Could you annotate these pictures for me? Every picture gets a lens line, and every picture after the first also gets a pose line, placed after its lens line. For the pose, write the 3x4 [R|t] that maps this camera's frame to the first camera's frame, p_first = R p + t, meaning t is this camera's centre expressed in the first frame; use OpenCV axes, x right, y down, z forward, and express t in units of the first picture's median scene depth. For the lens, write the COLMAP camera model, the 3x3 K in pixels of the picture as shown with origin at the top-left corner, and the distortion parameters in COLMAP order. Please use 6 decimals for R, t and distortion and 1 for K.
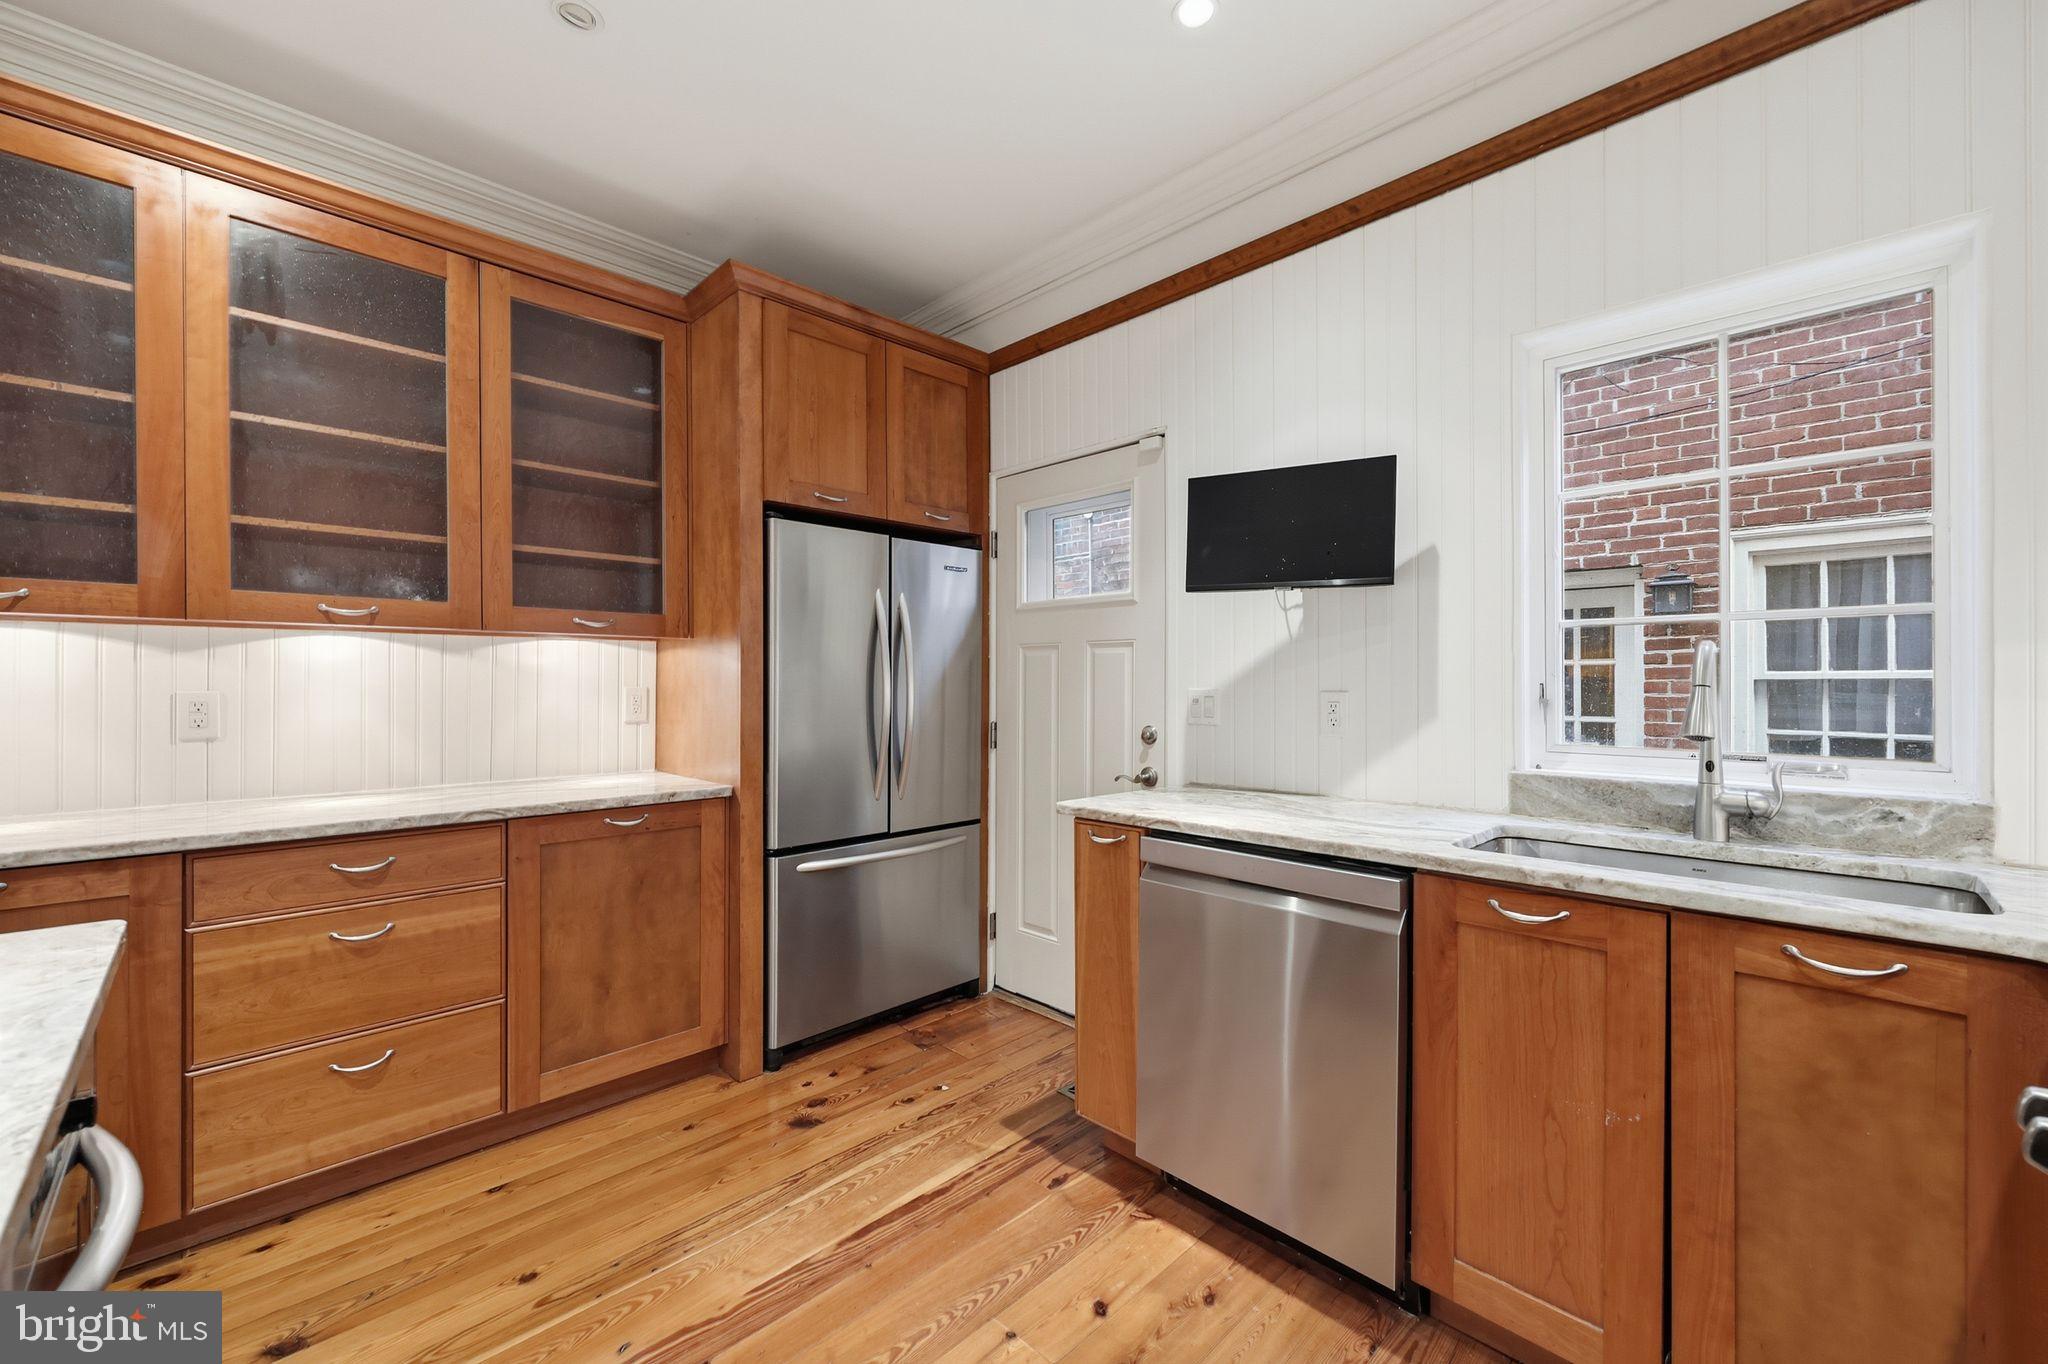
lens RADIAL K [[829.4, 0, 1012.3], [0, 829.4, 681.0], [0, 0, 1]] dist [0.011301, -0.000183]
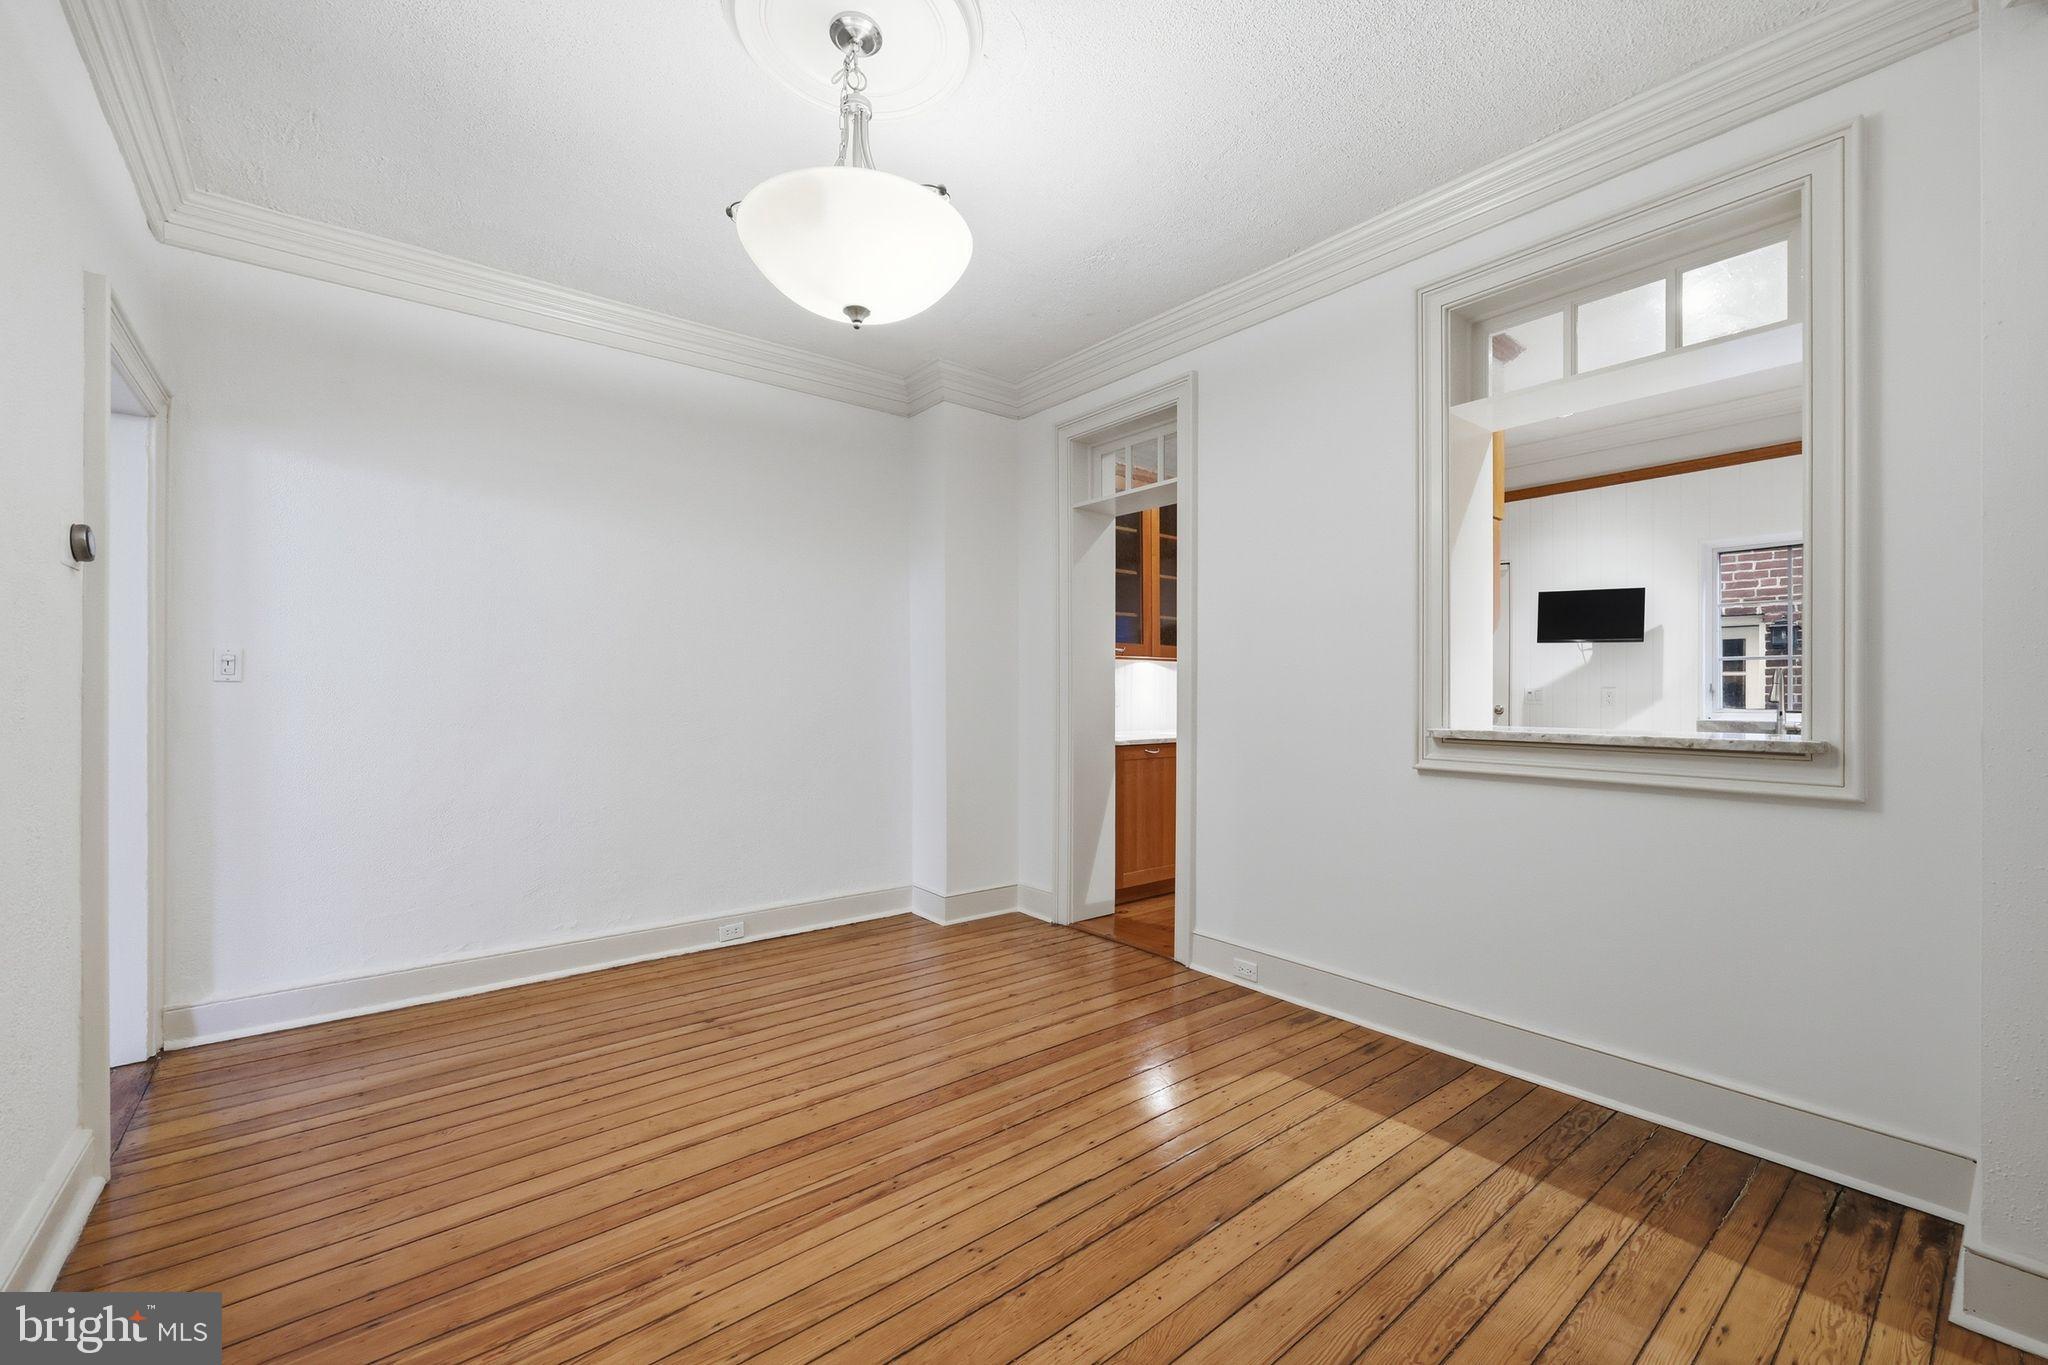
lens RADIAL K [[829.4, 0, 1015.6], [0, 829.4, 692.8], [0, 0, 1]] dist [0.011301, -0.000183]
pose [[0.995442, 0.000403, -0.095368, -0.828967], [-0.000307, 0.999999, 0.001017, 0.020030], [0.095368, -0.000983, 0.995442, -1.166620]]
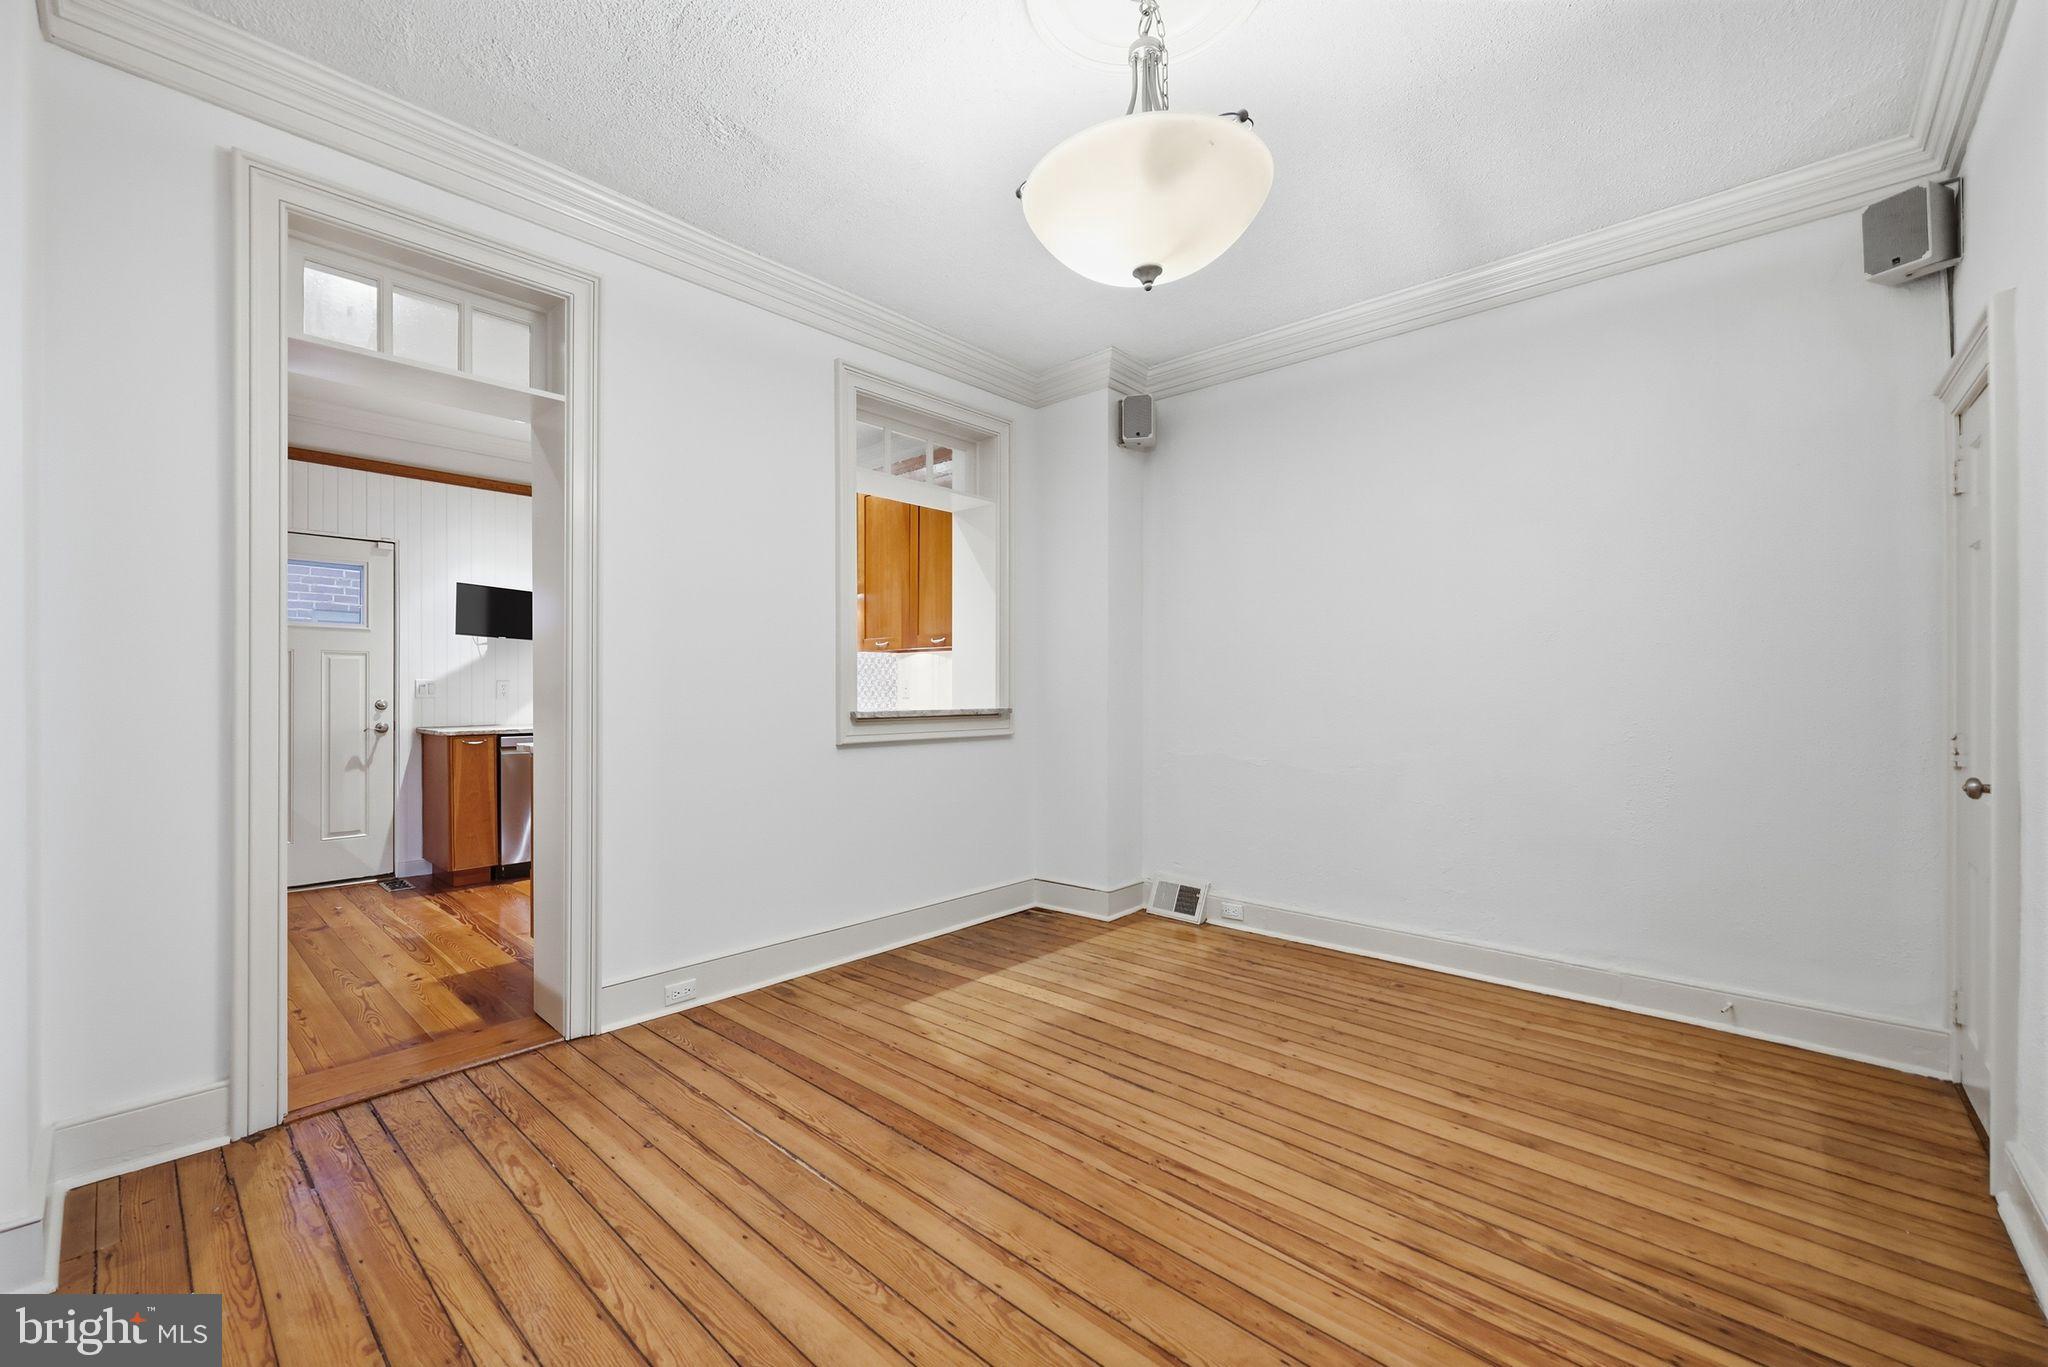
lens RADIAL K [[829.4, 0, 1006.0], [0, 829.4, 684.2], [0, 0, 1]] dist [0.011301, -0.000183]
pose [[-0.043638, 0.005636, 0.999032, -1.728918], [-0.000563, 0.999984, -0.005666, 0.029158], [-0.999047, -0.000809, -0.043634, -0.294042]]
